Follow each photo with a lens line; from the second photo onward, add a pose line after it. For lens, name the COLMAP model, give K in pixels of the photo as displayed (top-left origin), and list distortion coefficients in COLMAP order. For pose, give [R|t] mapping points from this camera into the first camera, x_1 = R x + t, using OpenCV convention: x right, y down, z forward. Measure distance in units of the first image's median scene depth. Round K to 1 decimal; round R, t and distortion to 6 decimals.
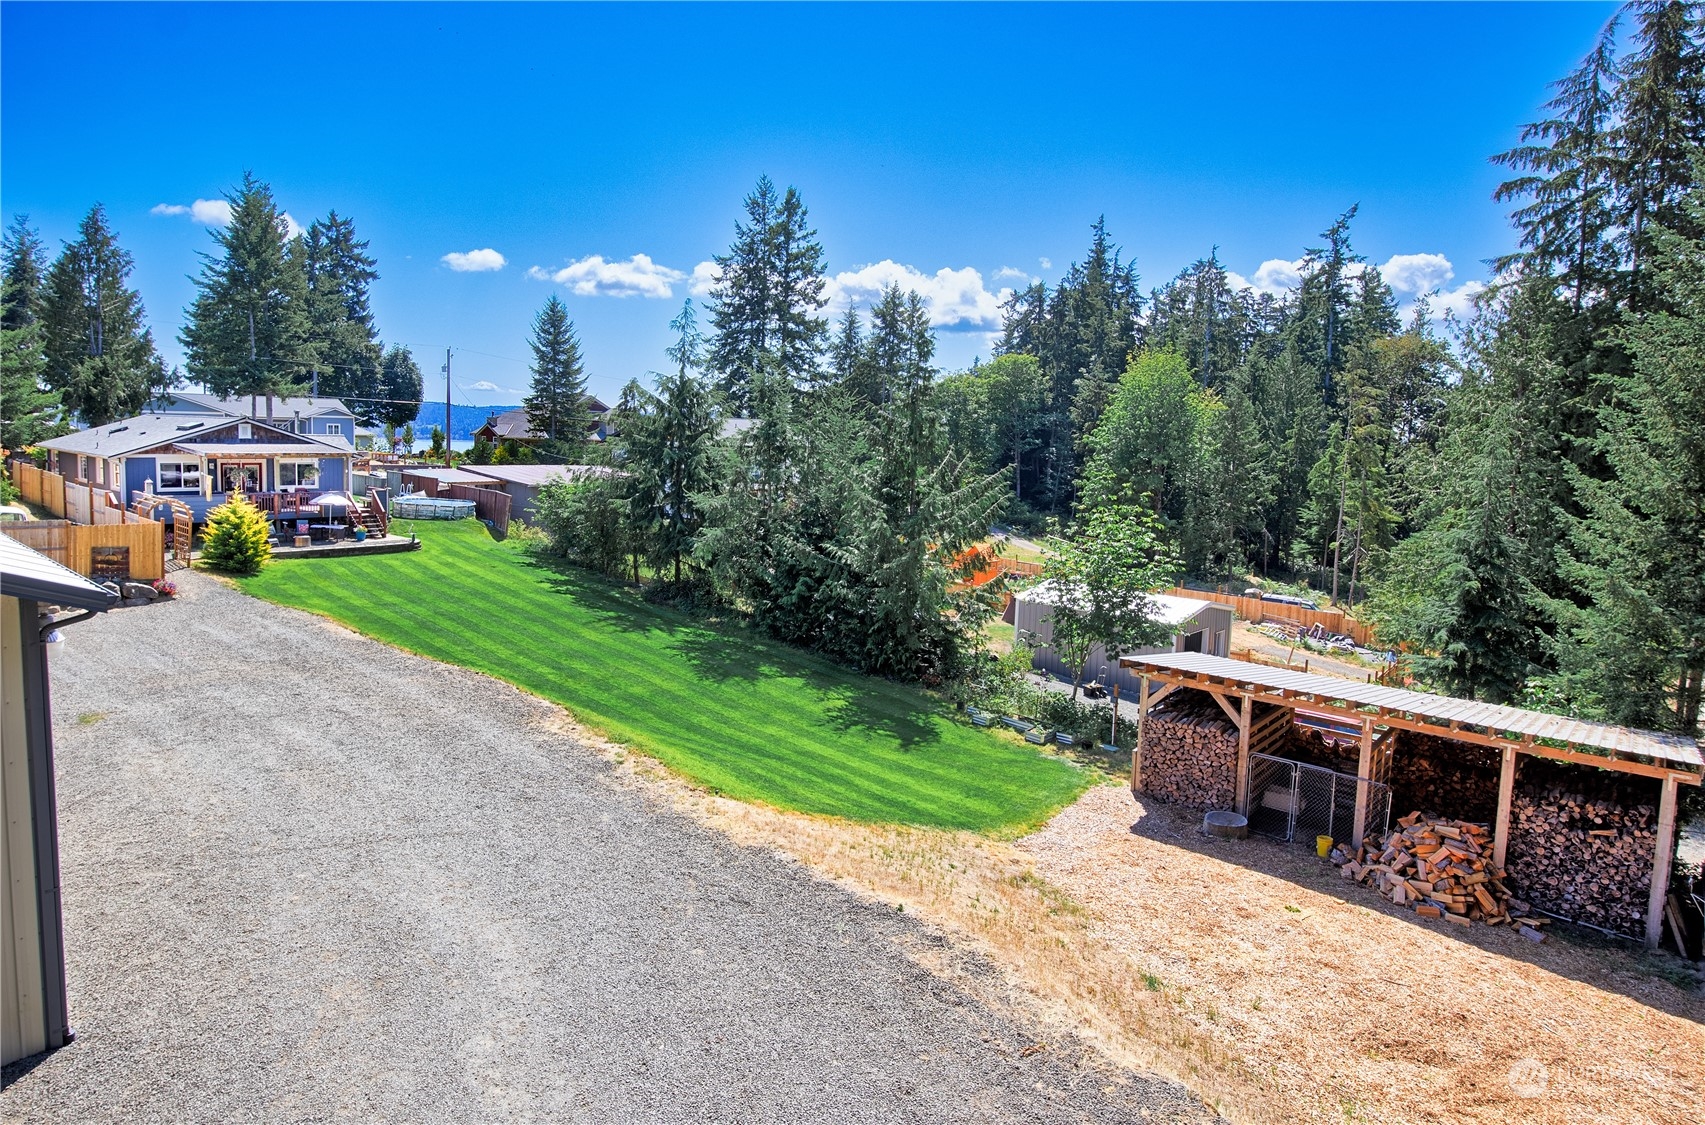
lens RADIAL K [[996.8, 0, 805.7], [0, 996.8, 506.9], [0, 0, 1]] dist [-0.019474, 0.003112]
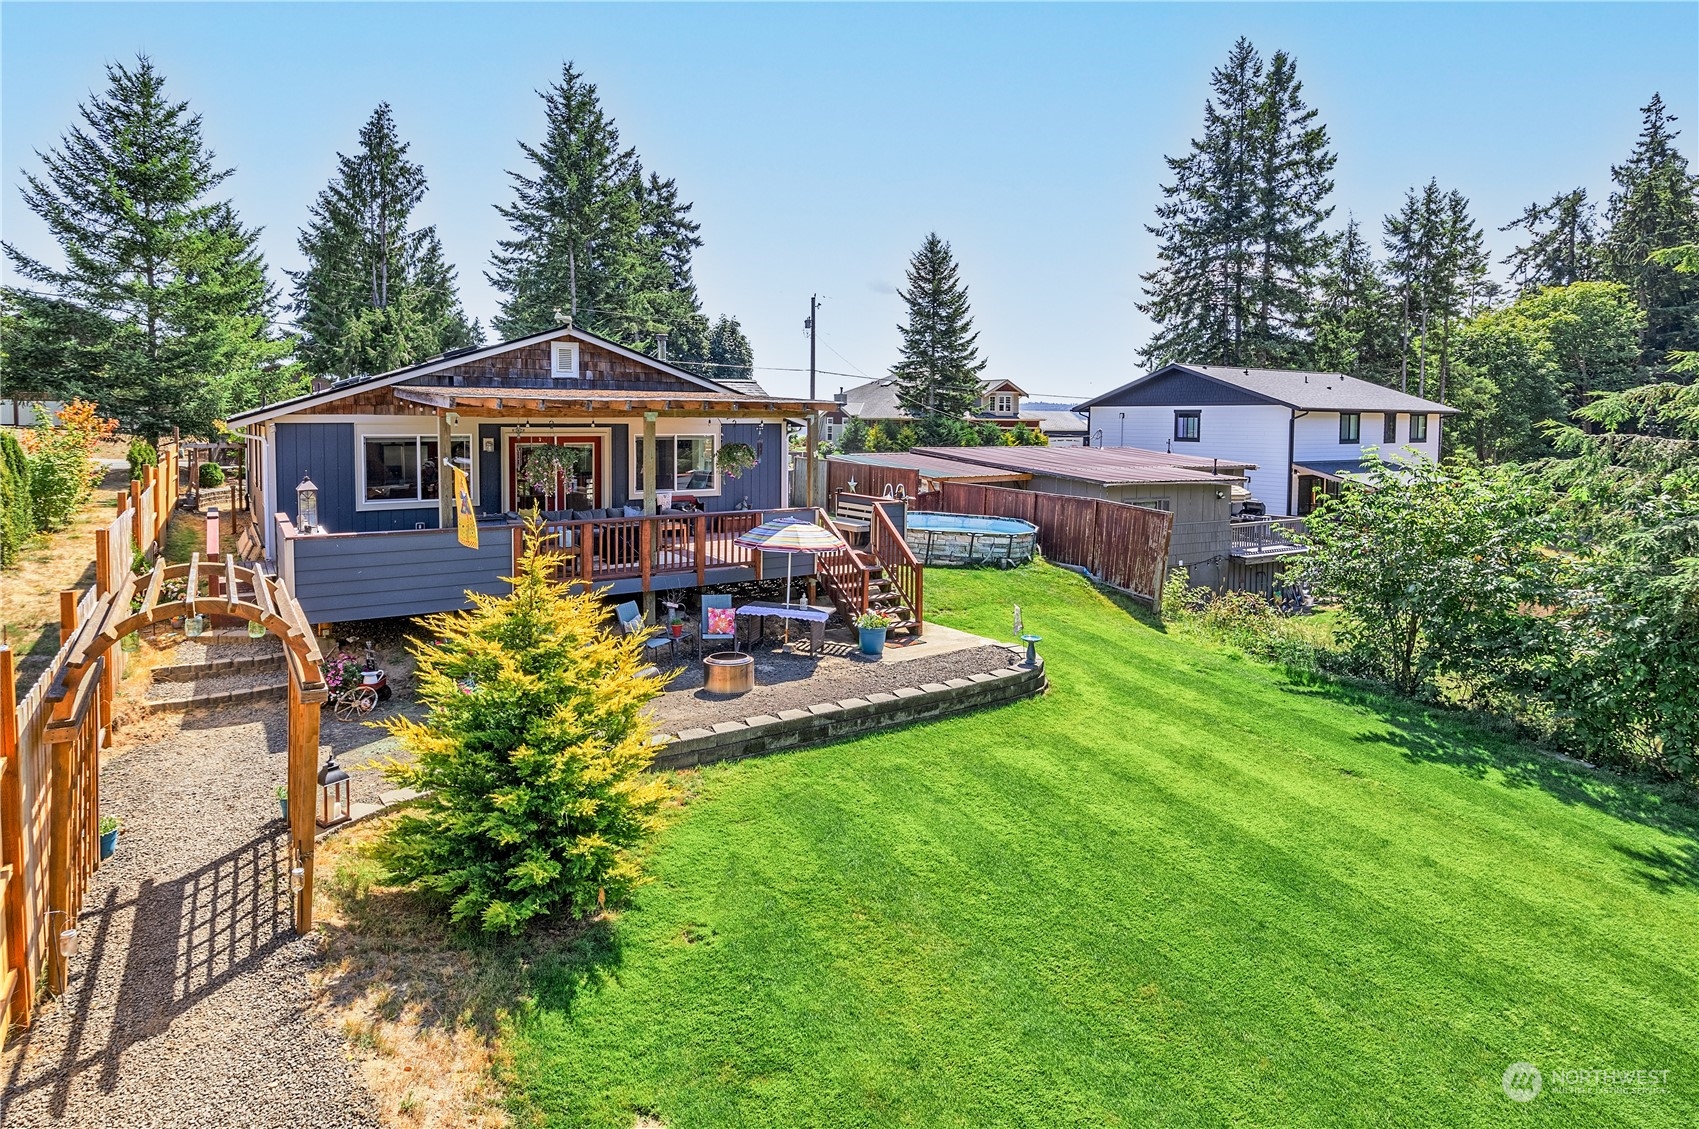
lens RADIAL K [[938.5, 0, 856.7], [0, 938.5, 449.6], [0, 0, 1]] dist [-0.004250, -0.000645]
pose [[0.978196, -0.012226, -0.207322, -0.181593], [0.002312, 0.998845, -0.047990, -0.009857], [0.207670, 0.046464, 0.977095, 0.319468]]
